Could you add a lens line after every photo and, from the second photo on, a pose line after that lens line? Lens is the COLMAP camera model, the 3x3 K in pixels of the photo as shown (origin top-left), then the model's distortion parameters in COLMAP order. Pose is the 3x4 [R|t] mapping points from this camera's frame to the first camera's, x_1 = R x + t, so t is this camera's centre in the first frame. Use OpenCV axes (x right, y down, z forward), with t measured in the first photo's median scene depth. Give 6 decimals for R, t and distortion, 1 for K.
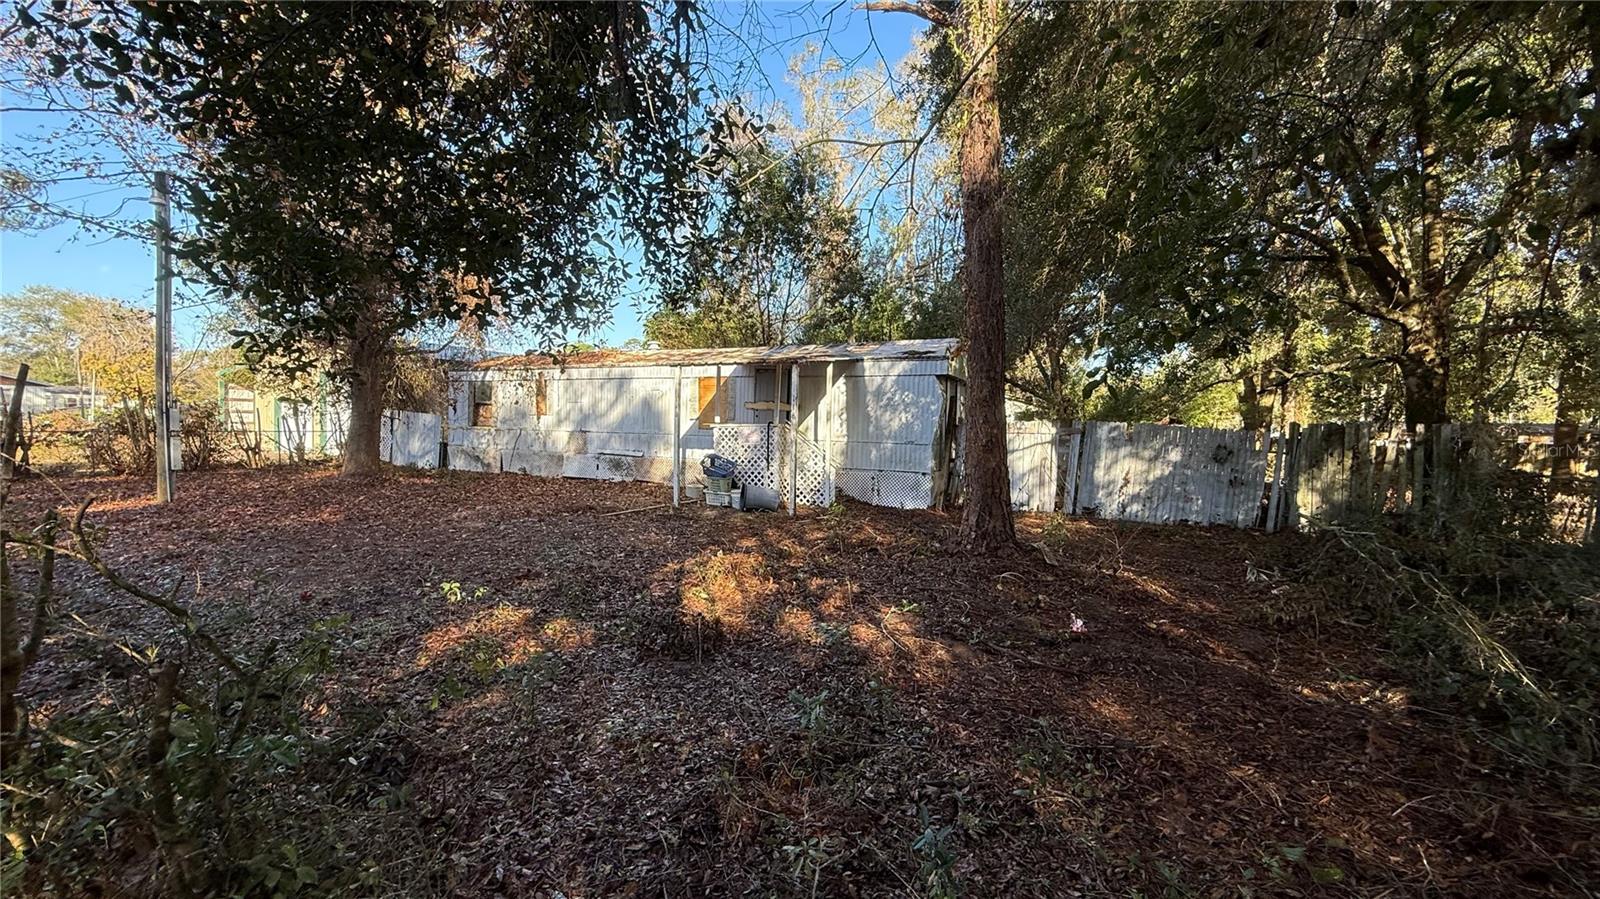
lens RADIAL K [[637.1, 0, 794.9], [0, 637.1, 446.4], [0, 0, 1]] dist [0.000198, 0.000068]
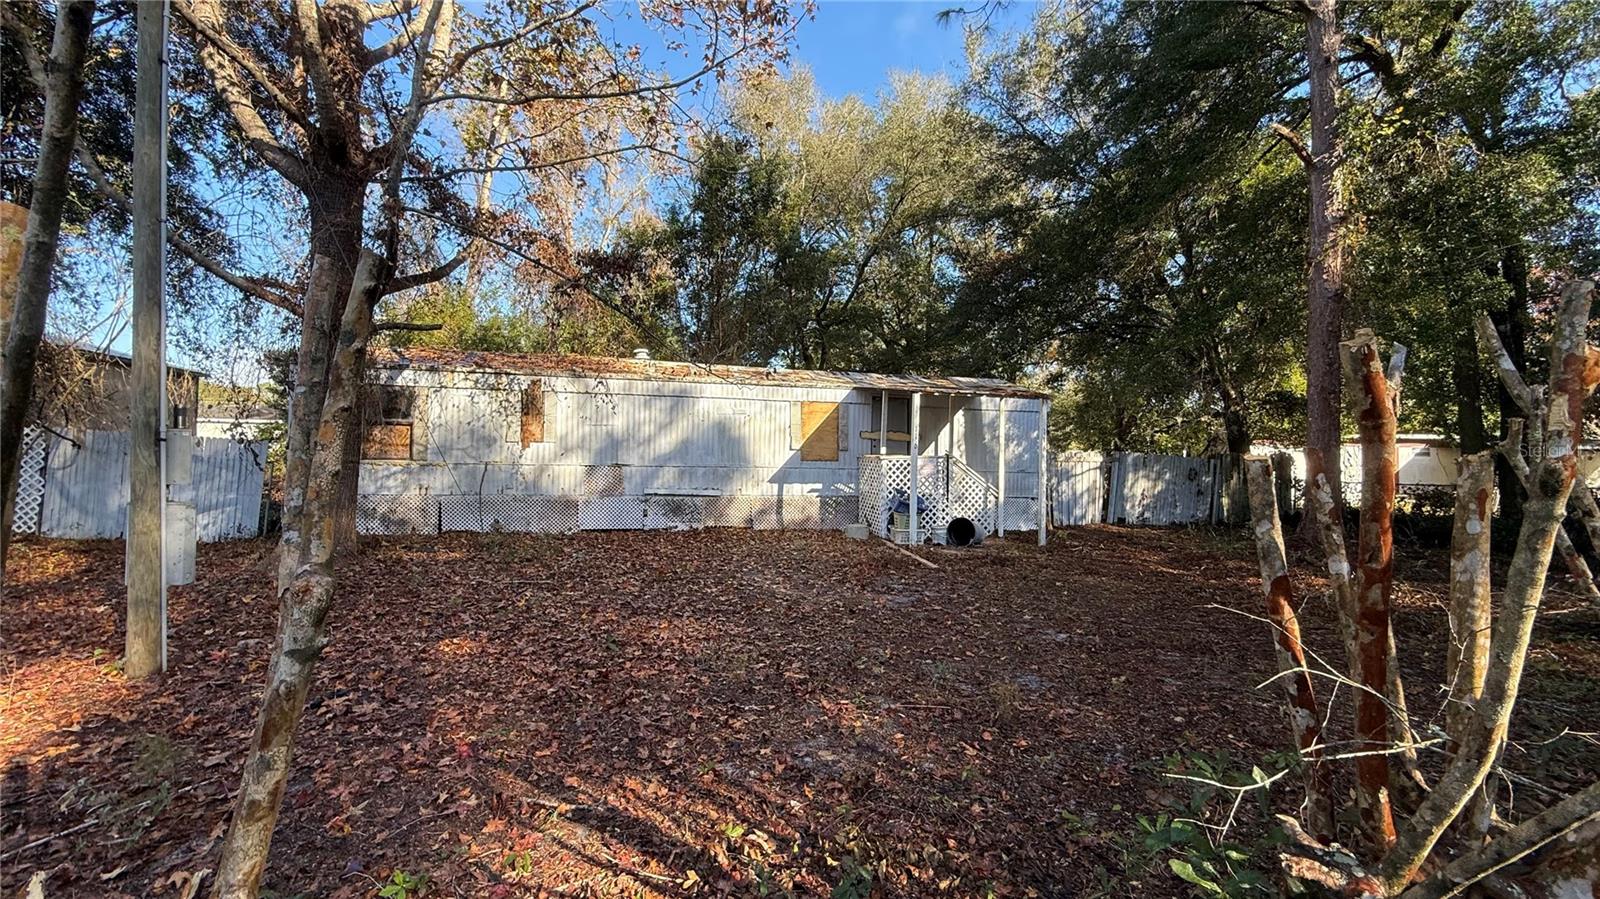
lens RADIAL K [[637.1, 0, 797.2], [0, 637.1, 448.7], [0, 0, 1]] dist [0.000198, 0.000068]
pose [[0.758451, -0.001045, 0.651729, -0.840284], [0.020943, 0.999521, -0.022771, -0.027416], [-0.651393, 0.030920, 0.758110, 0.402074]]
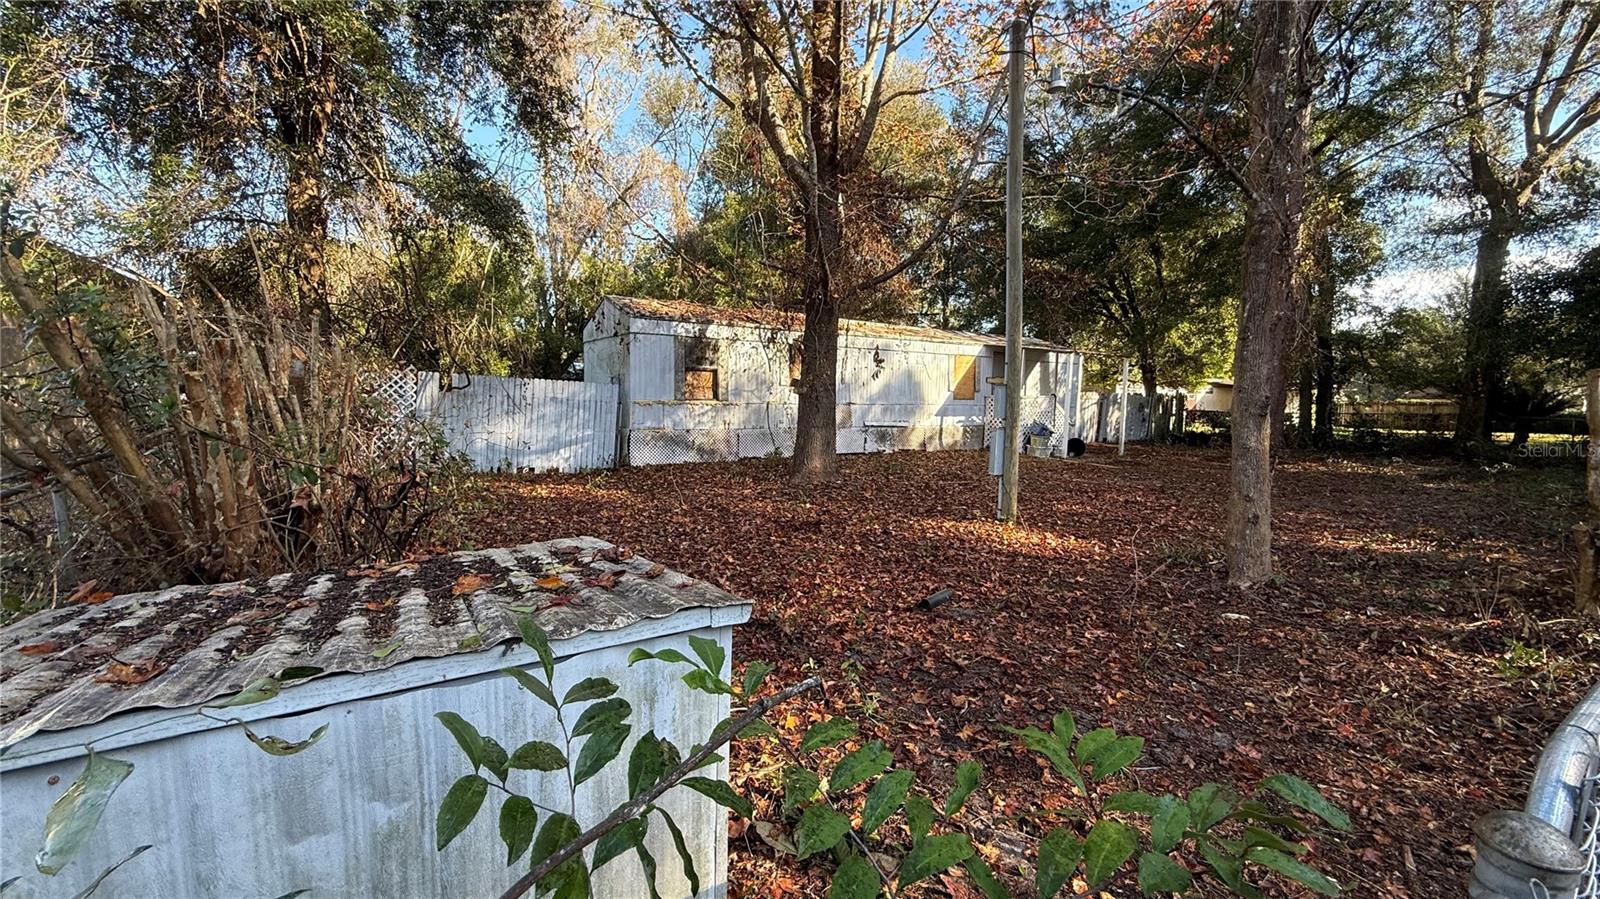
lens RADIAL K [[637.1, 0, 795.2], [0, 637.1, 446.2], [0, 0, 1]] dist [0.000198, 0.000068]
pose [[0.514123, -0.081221, 0.853862, -1.516646], [0.024465, 0.996490, 0.080057, -0.048409], [-0.857367, -0.020270, 0.514306, 0.755561]]
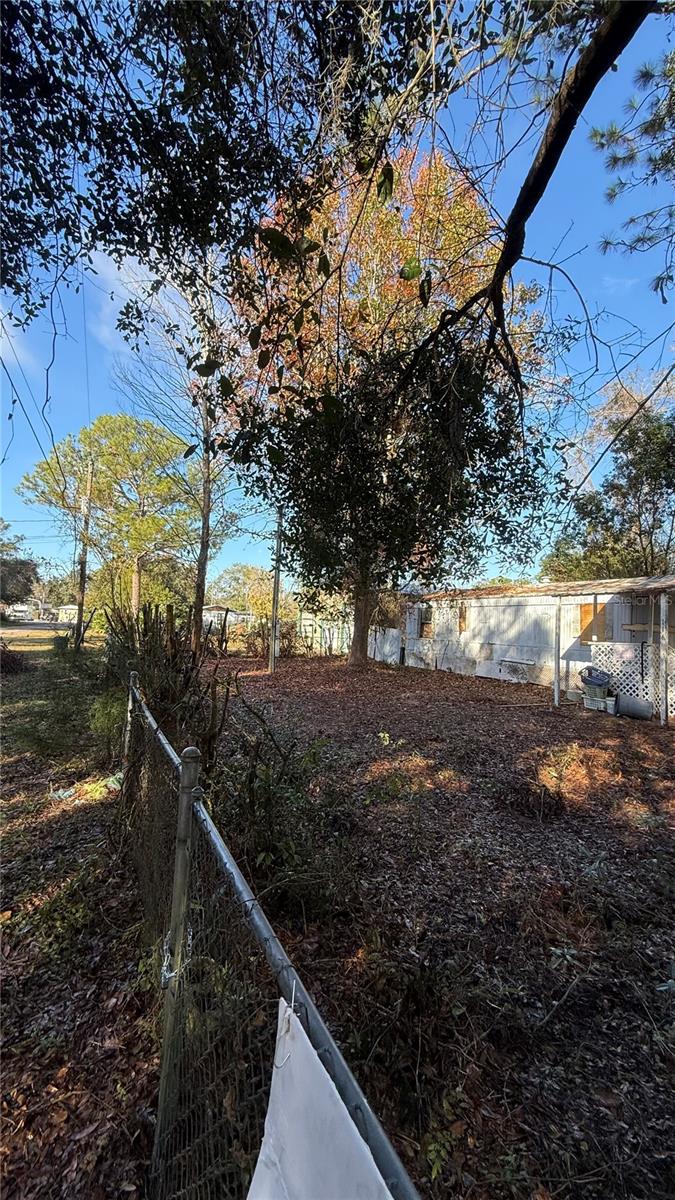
lens RADIAL K [[477.8, 0, 340.0], [0, 477.8, 596.4], [0, 0, 1]] dist [0.000198, 0.000068]
pose [[0.797032, -0.024133, -0.603454, 0.047659], [-0.048530, 0.993411, -0.103826, -0.002956], [0.601983, 0.112038, 0.790609, -0.037862]]
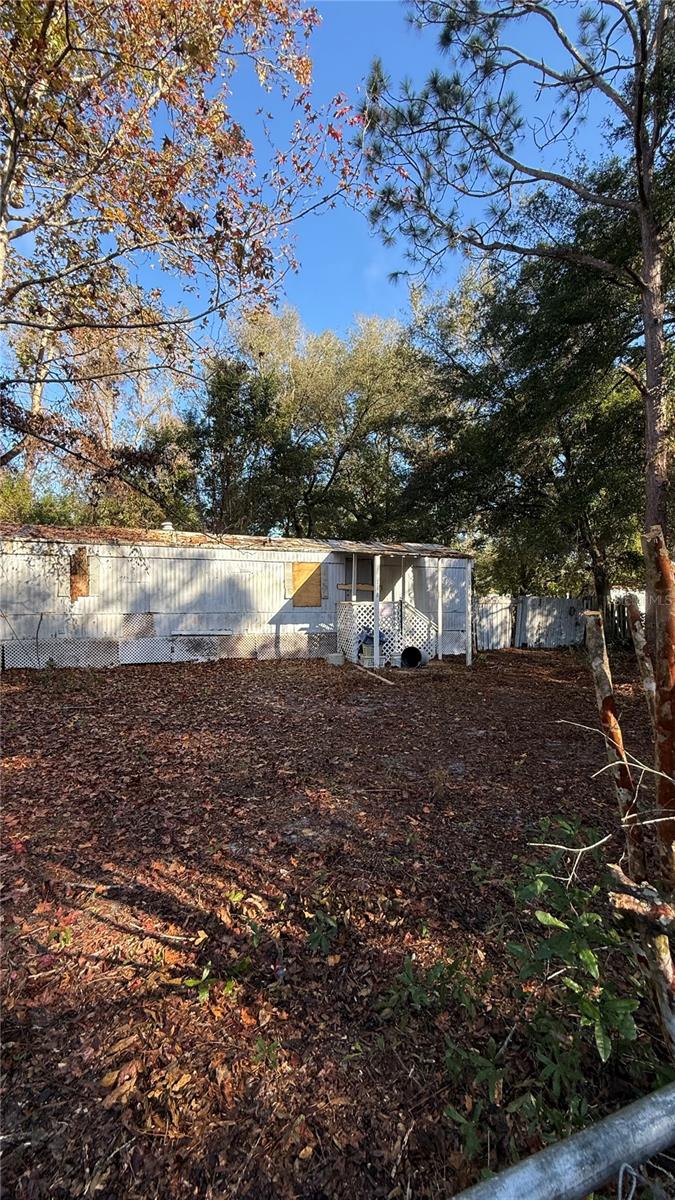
lens RADIAL K [[477.8, 0, 341.2], [0, 477.8, 598.0], [0, 0, 1]] dist [0.000198, 0.000068]
pose [[0.687171, -0.016002, 0.726320, -0.837099], [0.040106, 0.999068, -0.015934, -0.029928], [-0.725388, 0.040079, 0.687172, 0.399158]]
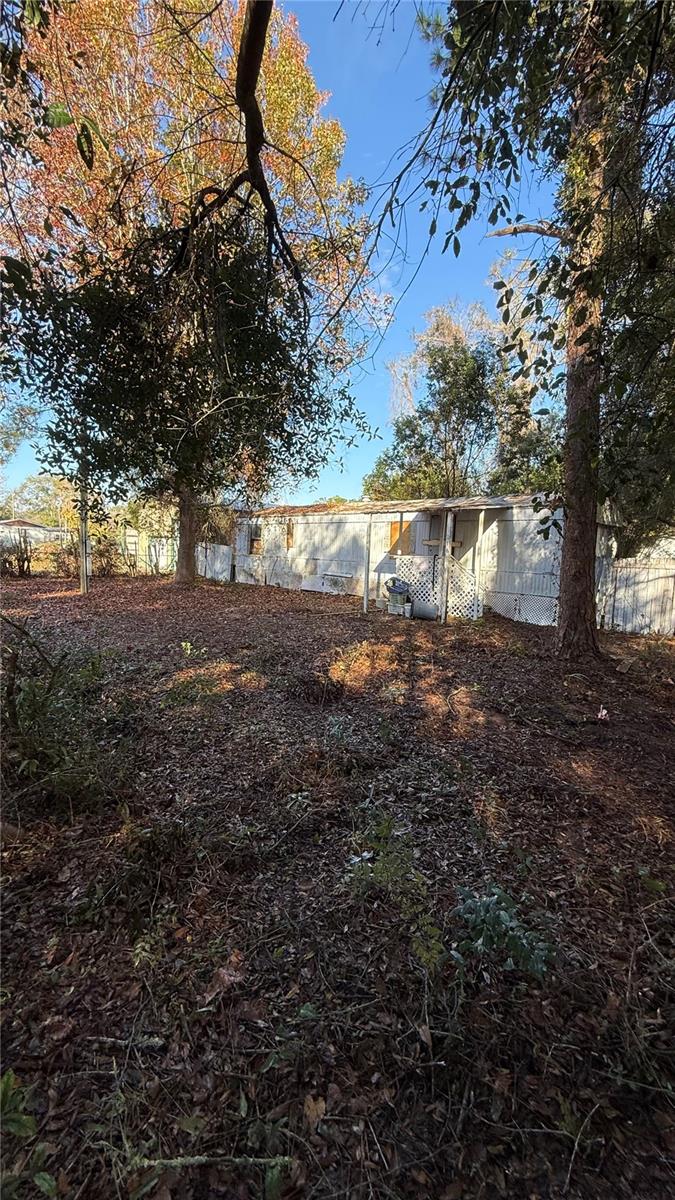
lens RADIAL K [[477.8, 0, 340.8], [0, 477.8, 596.7], [0, 0, 1]] dist [0.000198, 0.000068]
pose [[0.949750, 0.046761, -0.309498, 0.087054], [-0.031749, 0.998070, 0.053366, 0.002863], [0.311396, -0.040858, 0.949402, -0.030691]]
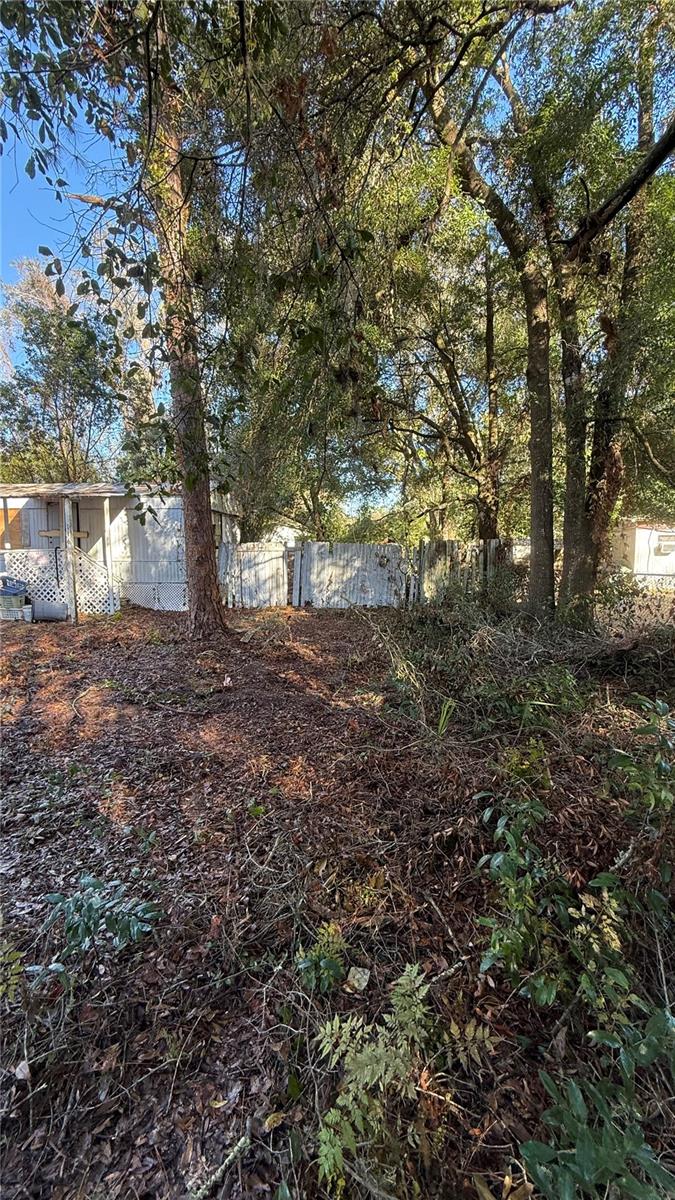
lens RADIAL K [[477.8, 0, 341.1], [0, 477.8, 596.1], [0, 0, 1]] dist [0.000198, 0.000068]
pose [[0.923880, -0.061223, 0.377754, 0.108716], [0.035398, 0.996560, 0.074941, 0.005061], [-0.381042, -0.055865, 0.922868, -0.036985]]
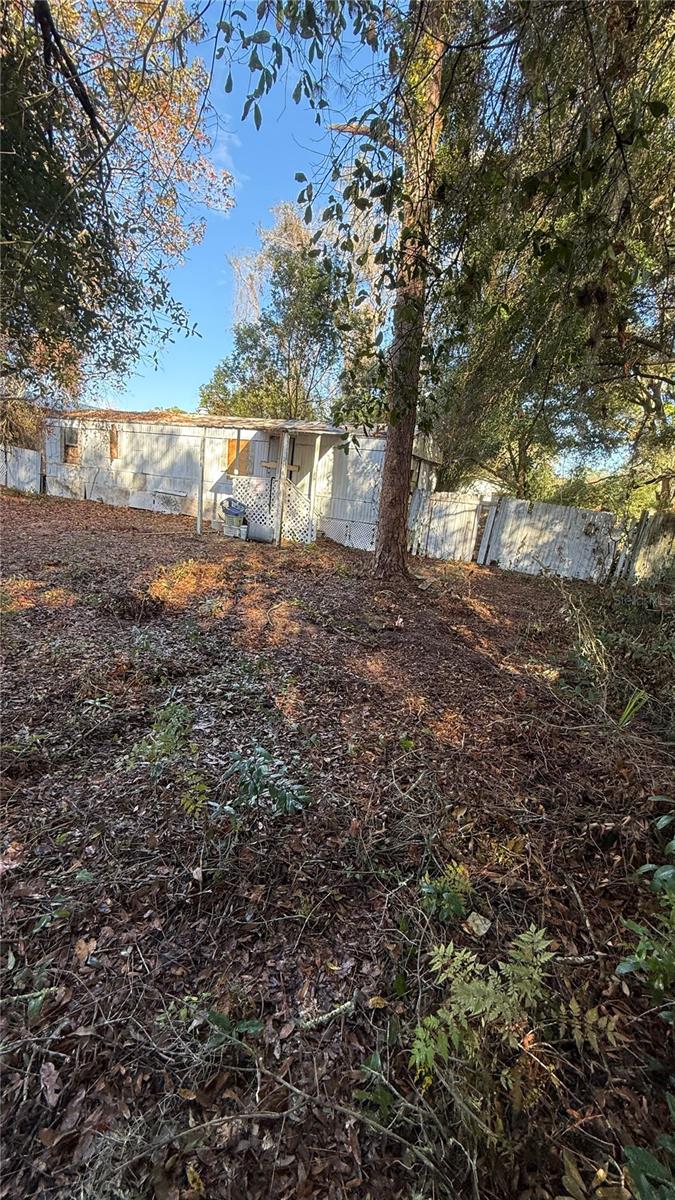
lens RADIAL K [[477.8, 0, 340.6], [0, 477.8, 597.2], [0, 0, 1]] dist [0.000198, 0.000068]
pose [[0.996118, 0.086595, 0.015824, 0.108491], [-0.088027, 0.978780, 0.185045, 0.010393], [0.000535, -0.185719, 0.982603, -0.036571]]
